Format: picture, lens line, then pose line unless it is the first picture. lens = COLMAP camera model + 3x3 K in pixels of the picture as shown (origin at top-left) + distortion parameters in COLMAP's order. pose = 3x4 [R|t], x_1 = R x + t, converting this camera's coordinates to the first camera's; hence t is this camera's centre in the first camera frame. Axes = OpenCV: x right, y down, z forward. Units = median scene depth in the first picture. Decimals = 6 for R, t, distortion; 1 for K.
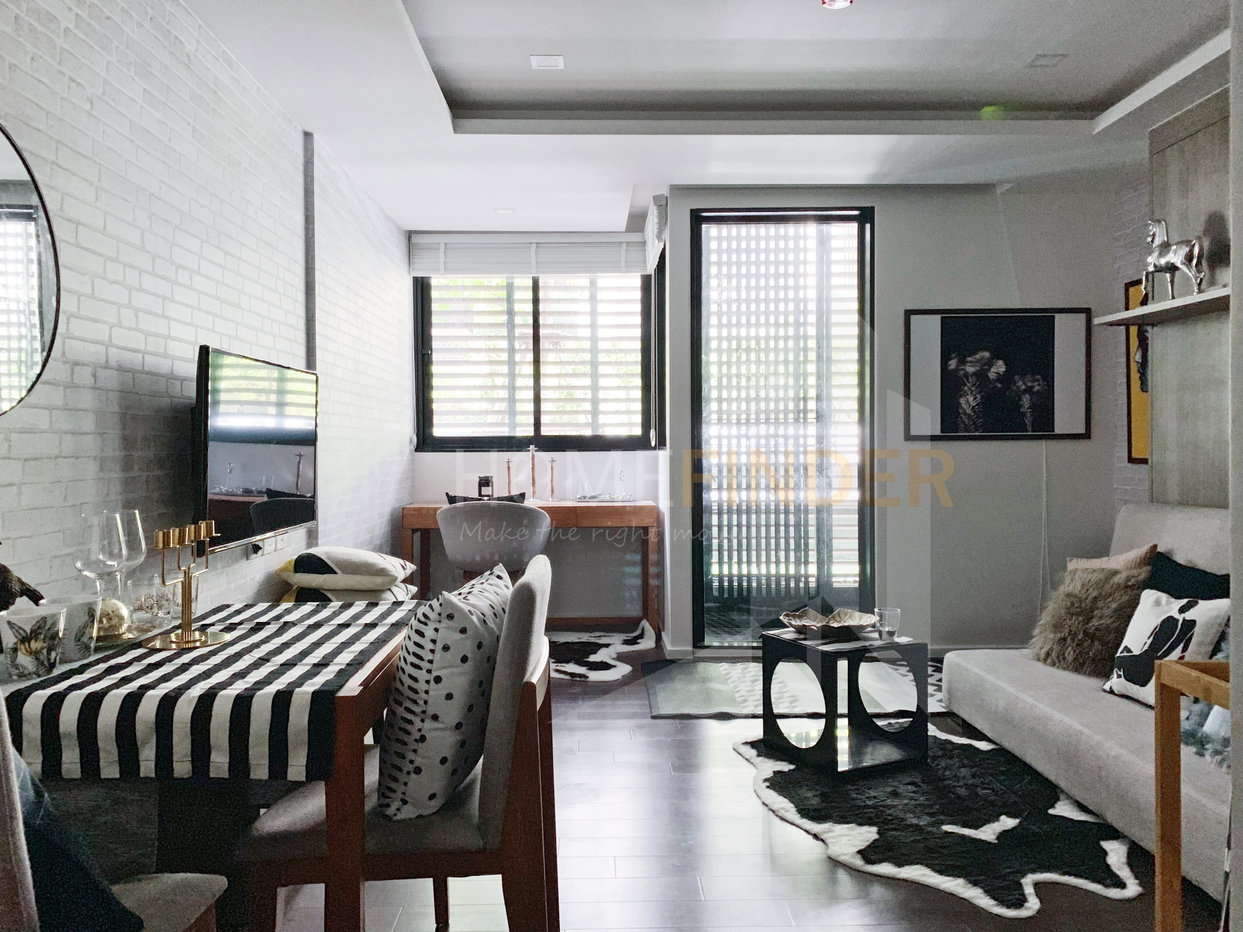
lens RADIAL K [[941.9, 0, 623.0], [0, 941.9, 465.1], [0, 0, 1]] dist [0.034268, -0.020311]
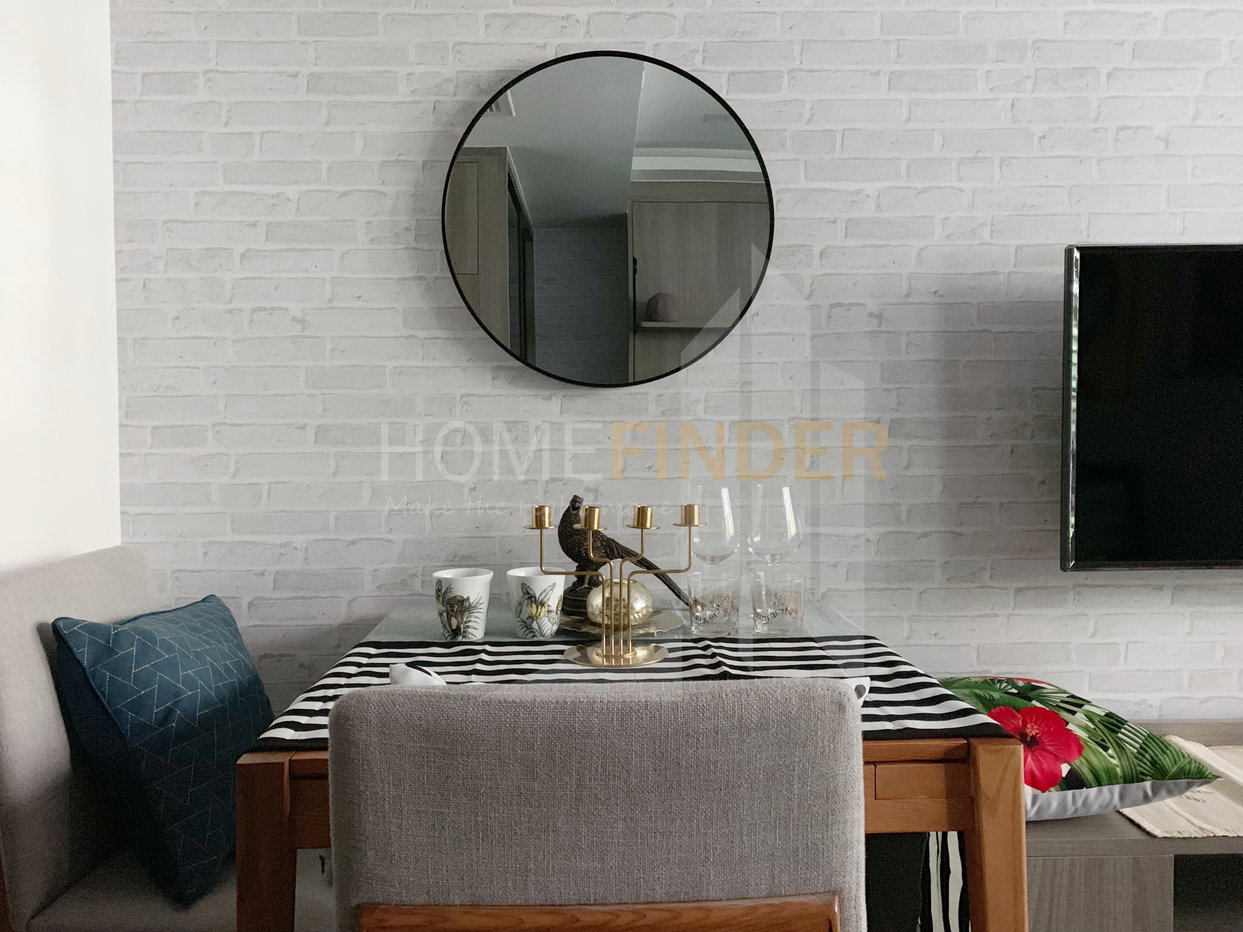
lens RADIAL K [[941.9, 0, 614.7], [0, 941.9, 463.0], [0, 0, 1]] dist [0.034268, -0.020311]
pose [[0.014699, 0.042522, -0.998987, 0.111253], [-0.011875, 0.999032, 0.042349, -0.001468], [0.999821, 0.011241, 0.015190, 0.370357]]
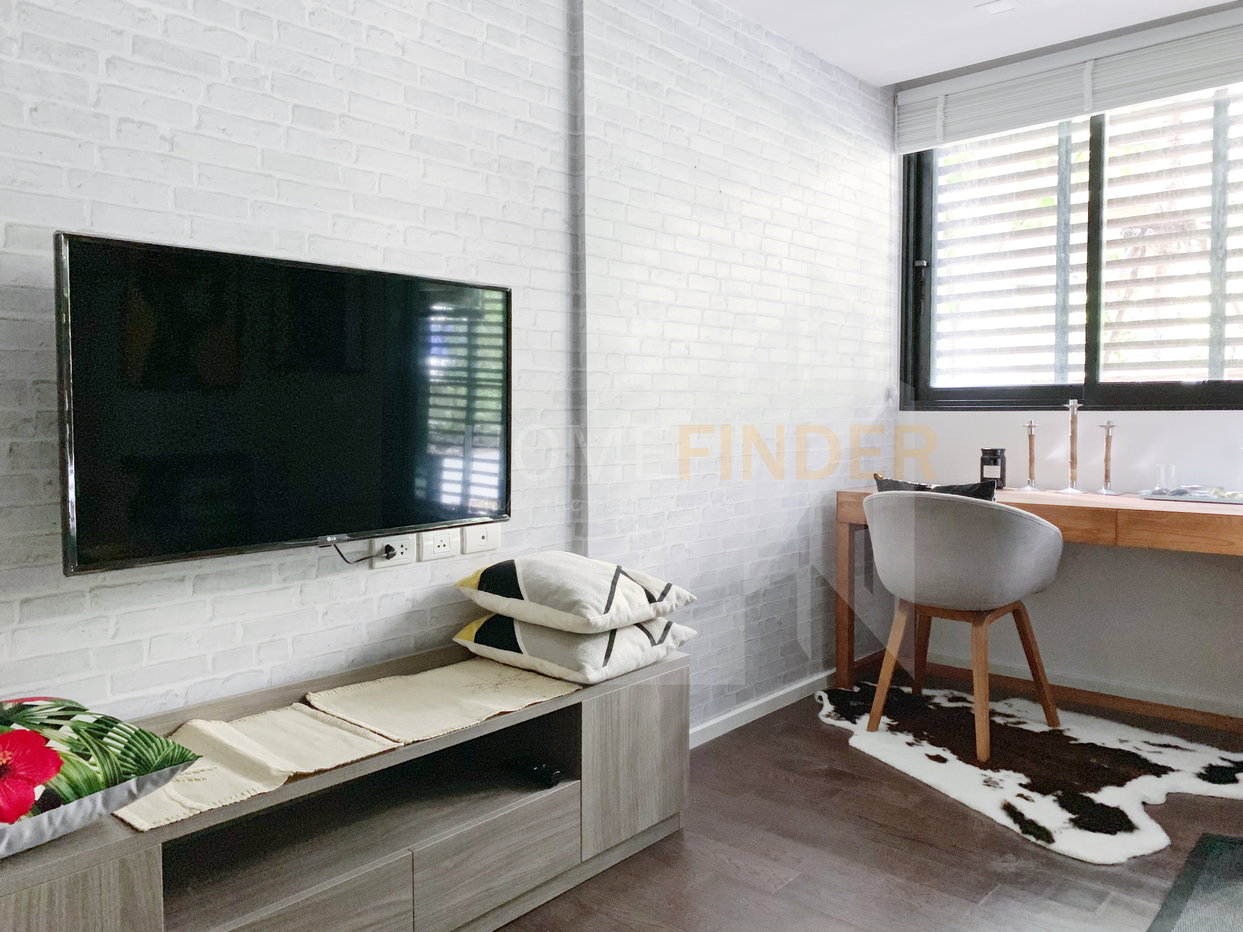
lens RADIAL K [[941.9, 0, 609.7], [0, 941.9, 461.1], [0, 0, 1]] dist [0.034268, -0.020311]
pose [[0.729691, 0.039696, -0.682624, 0.130294], [-0.012578, 0.998924, 0.044643, -0.006469], [0.683661, -0.023990, 0.729405, 0.434100]]
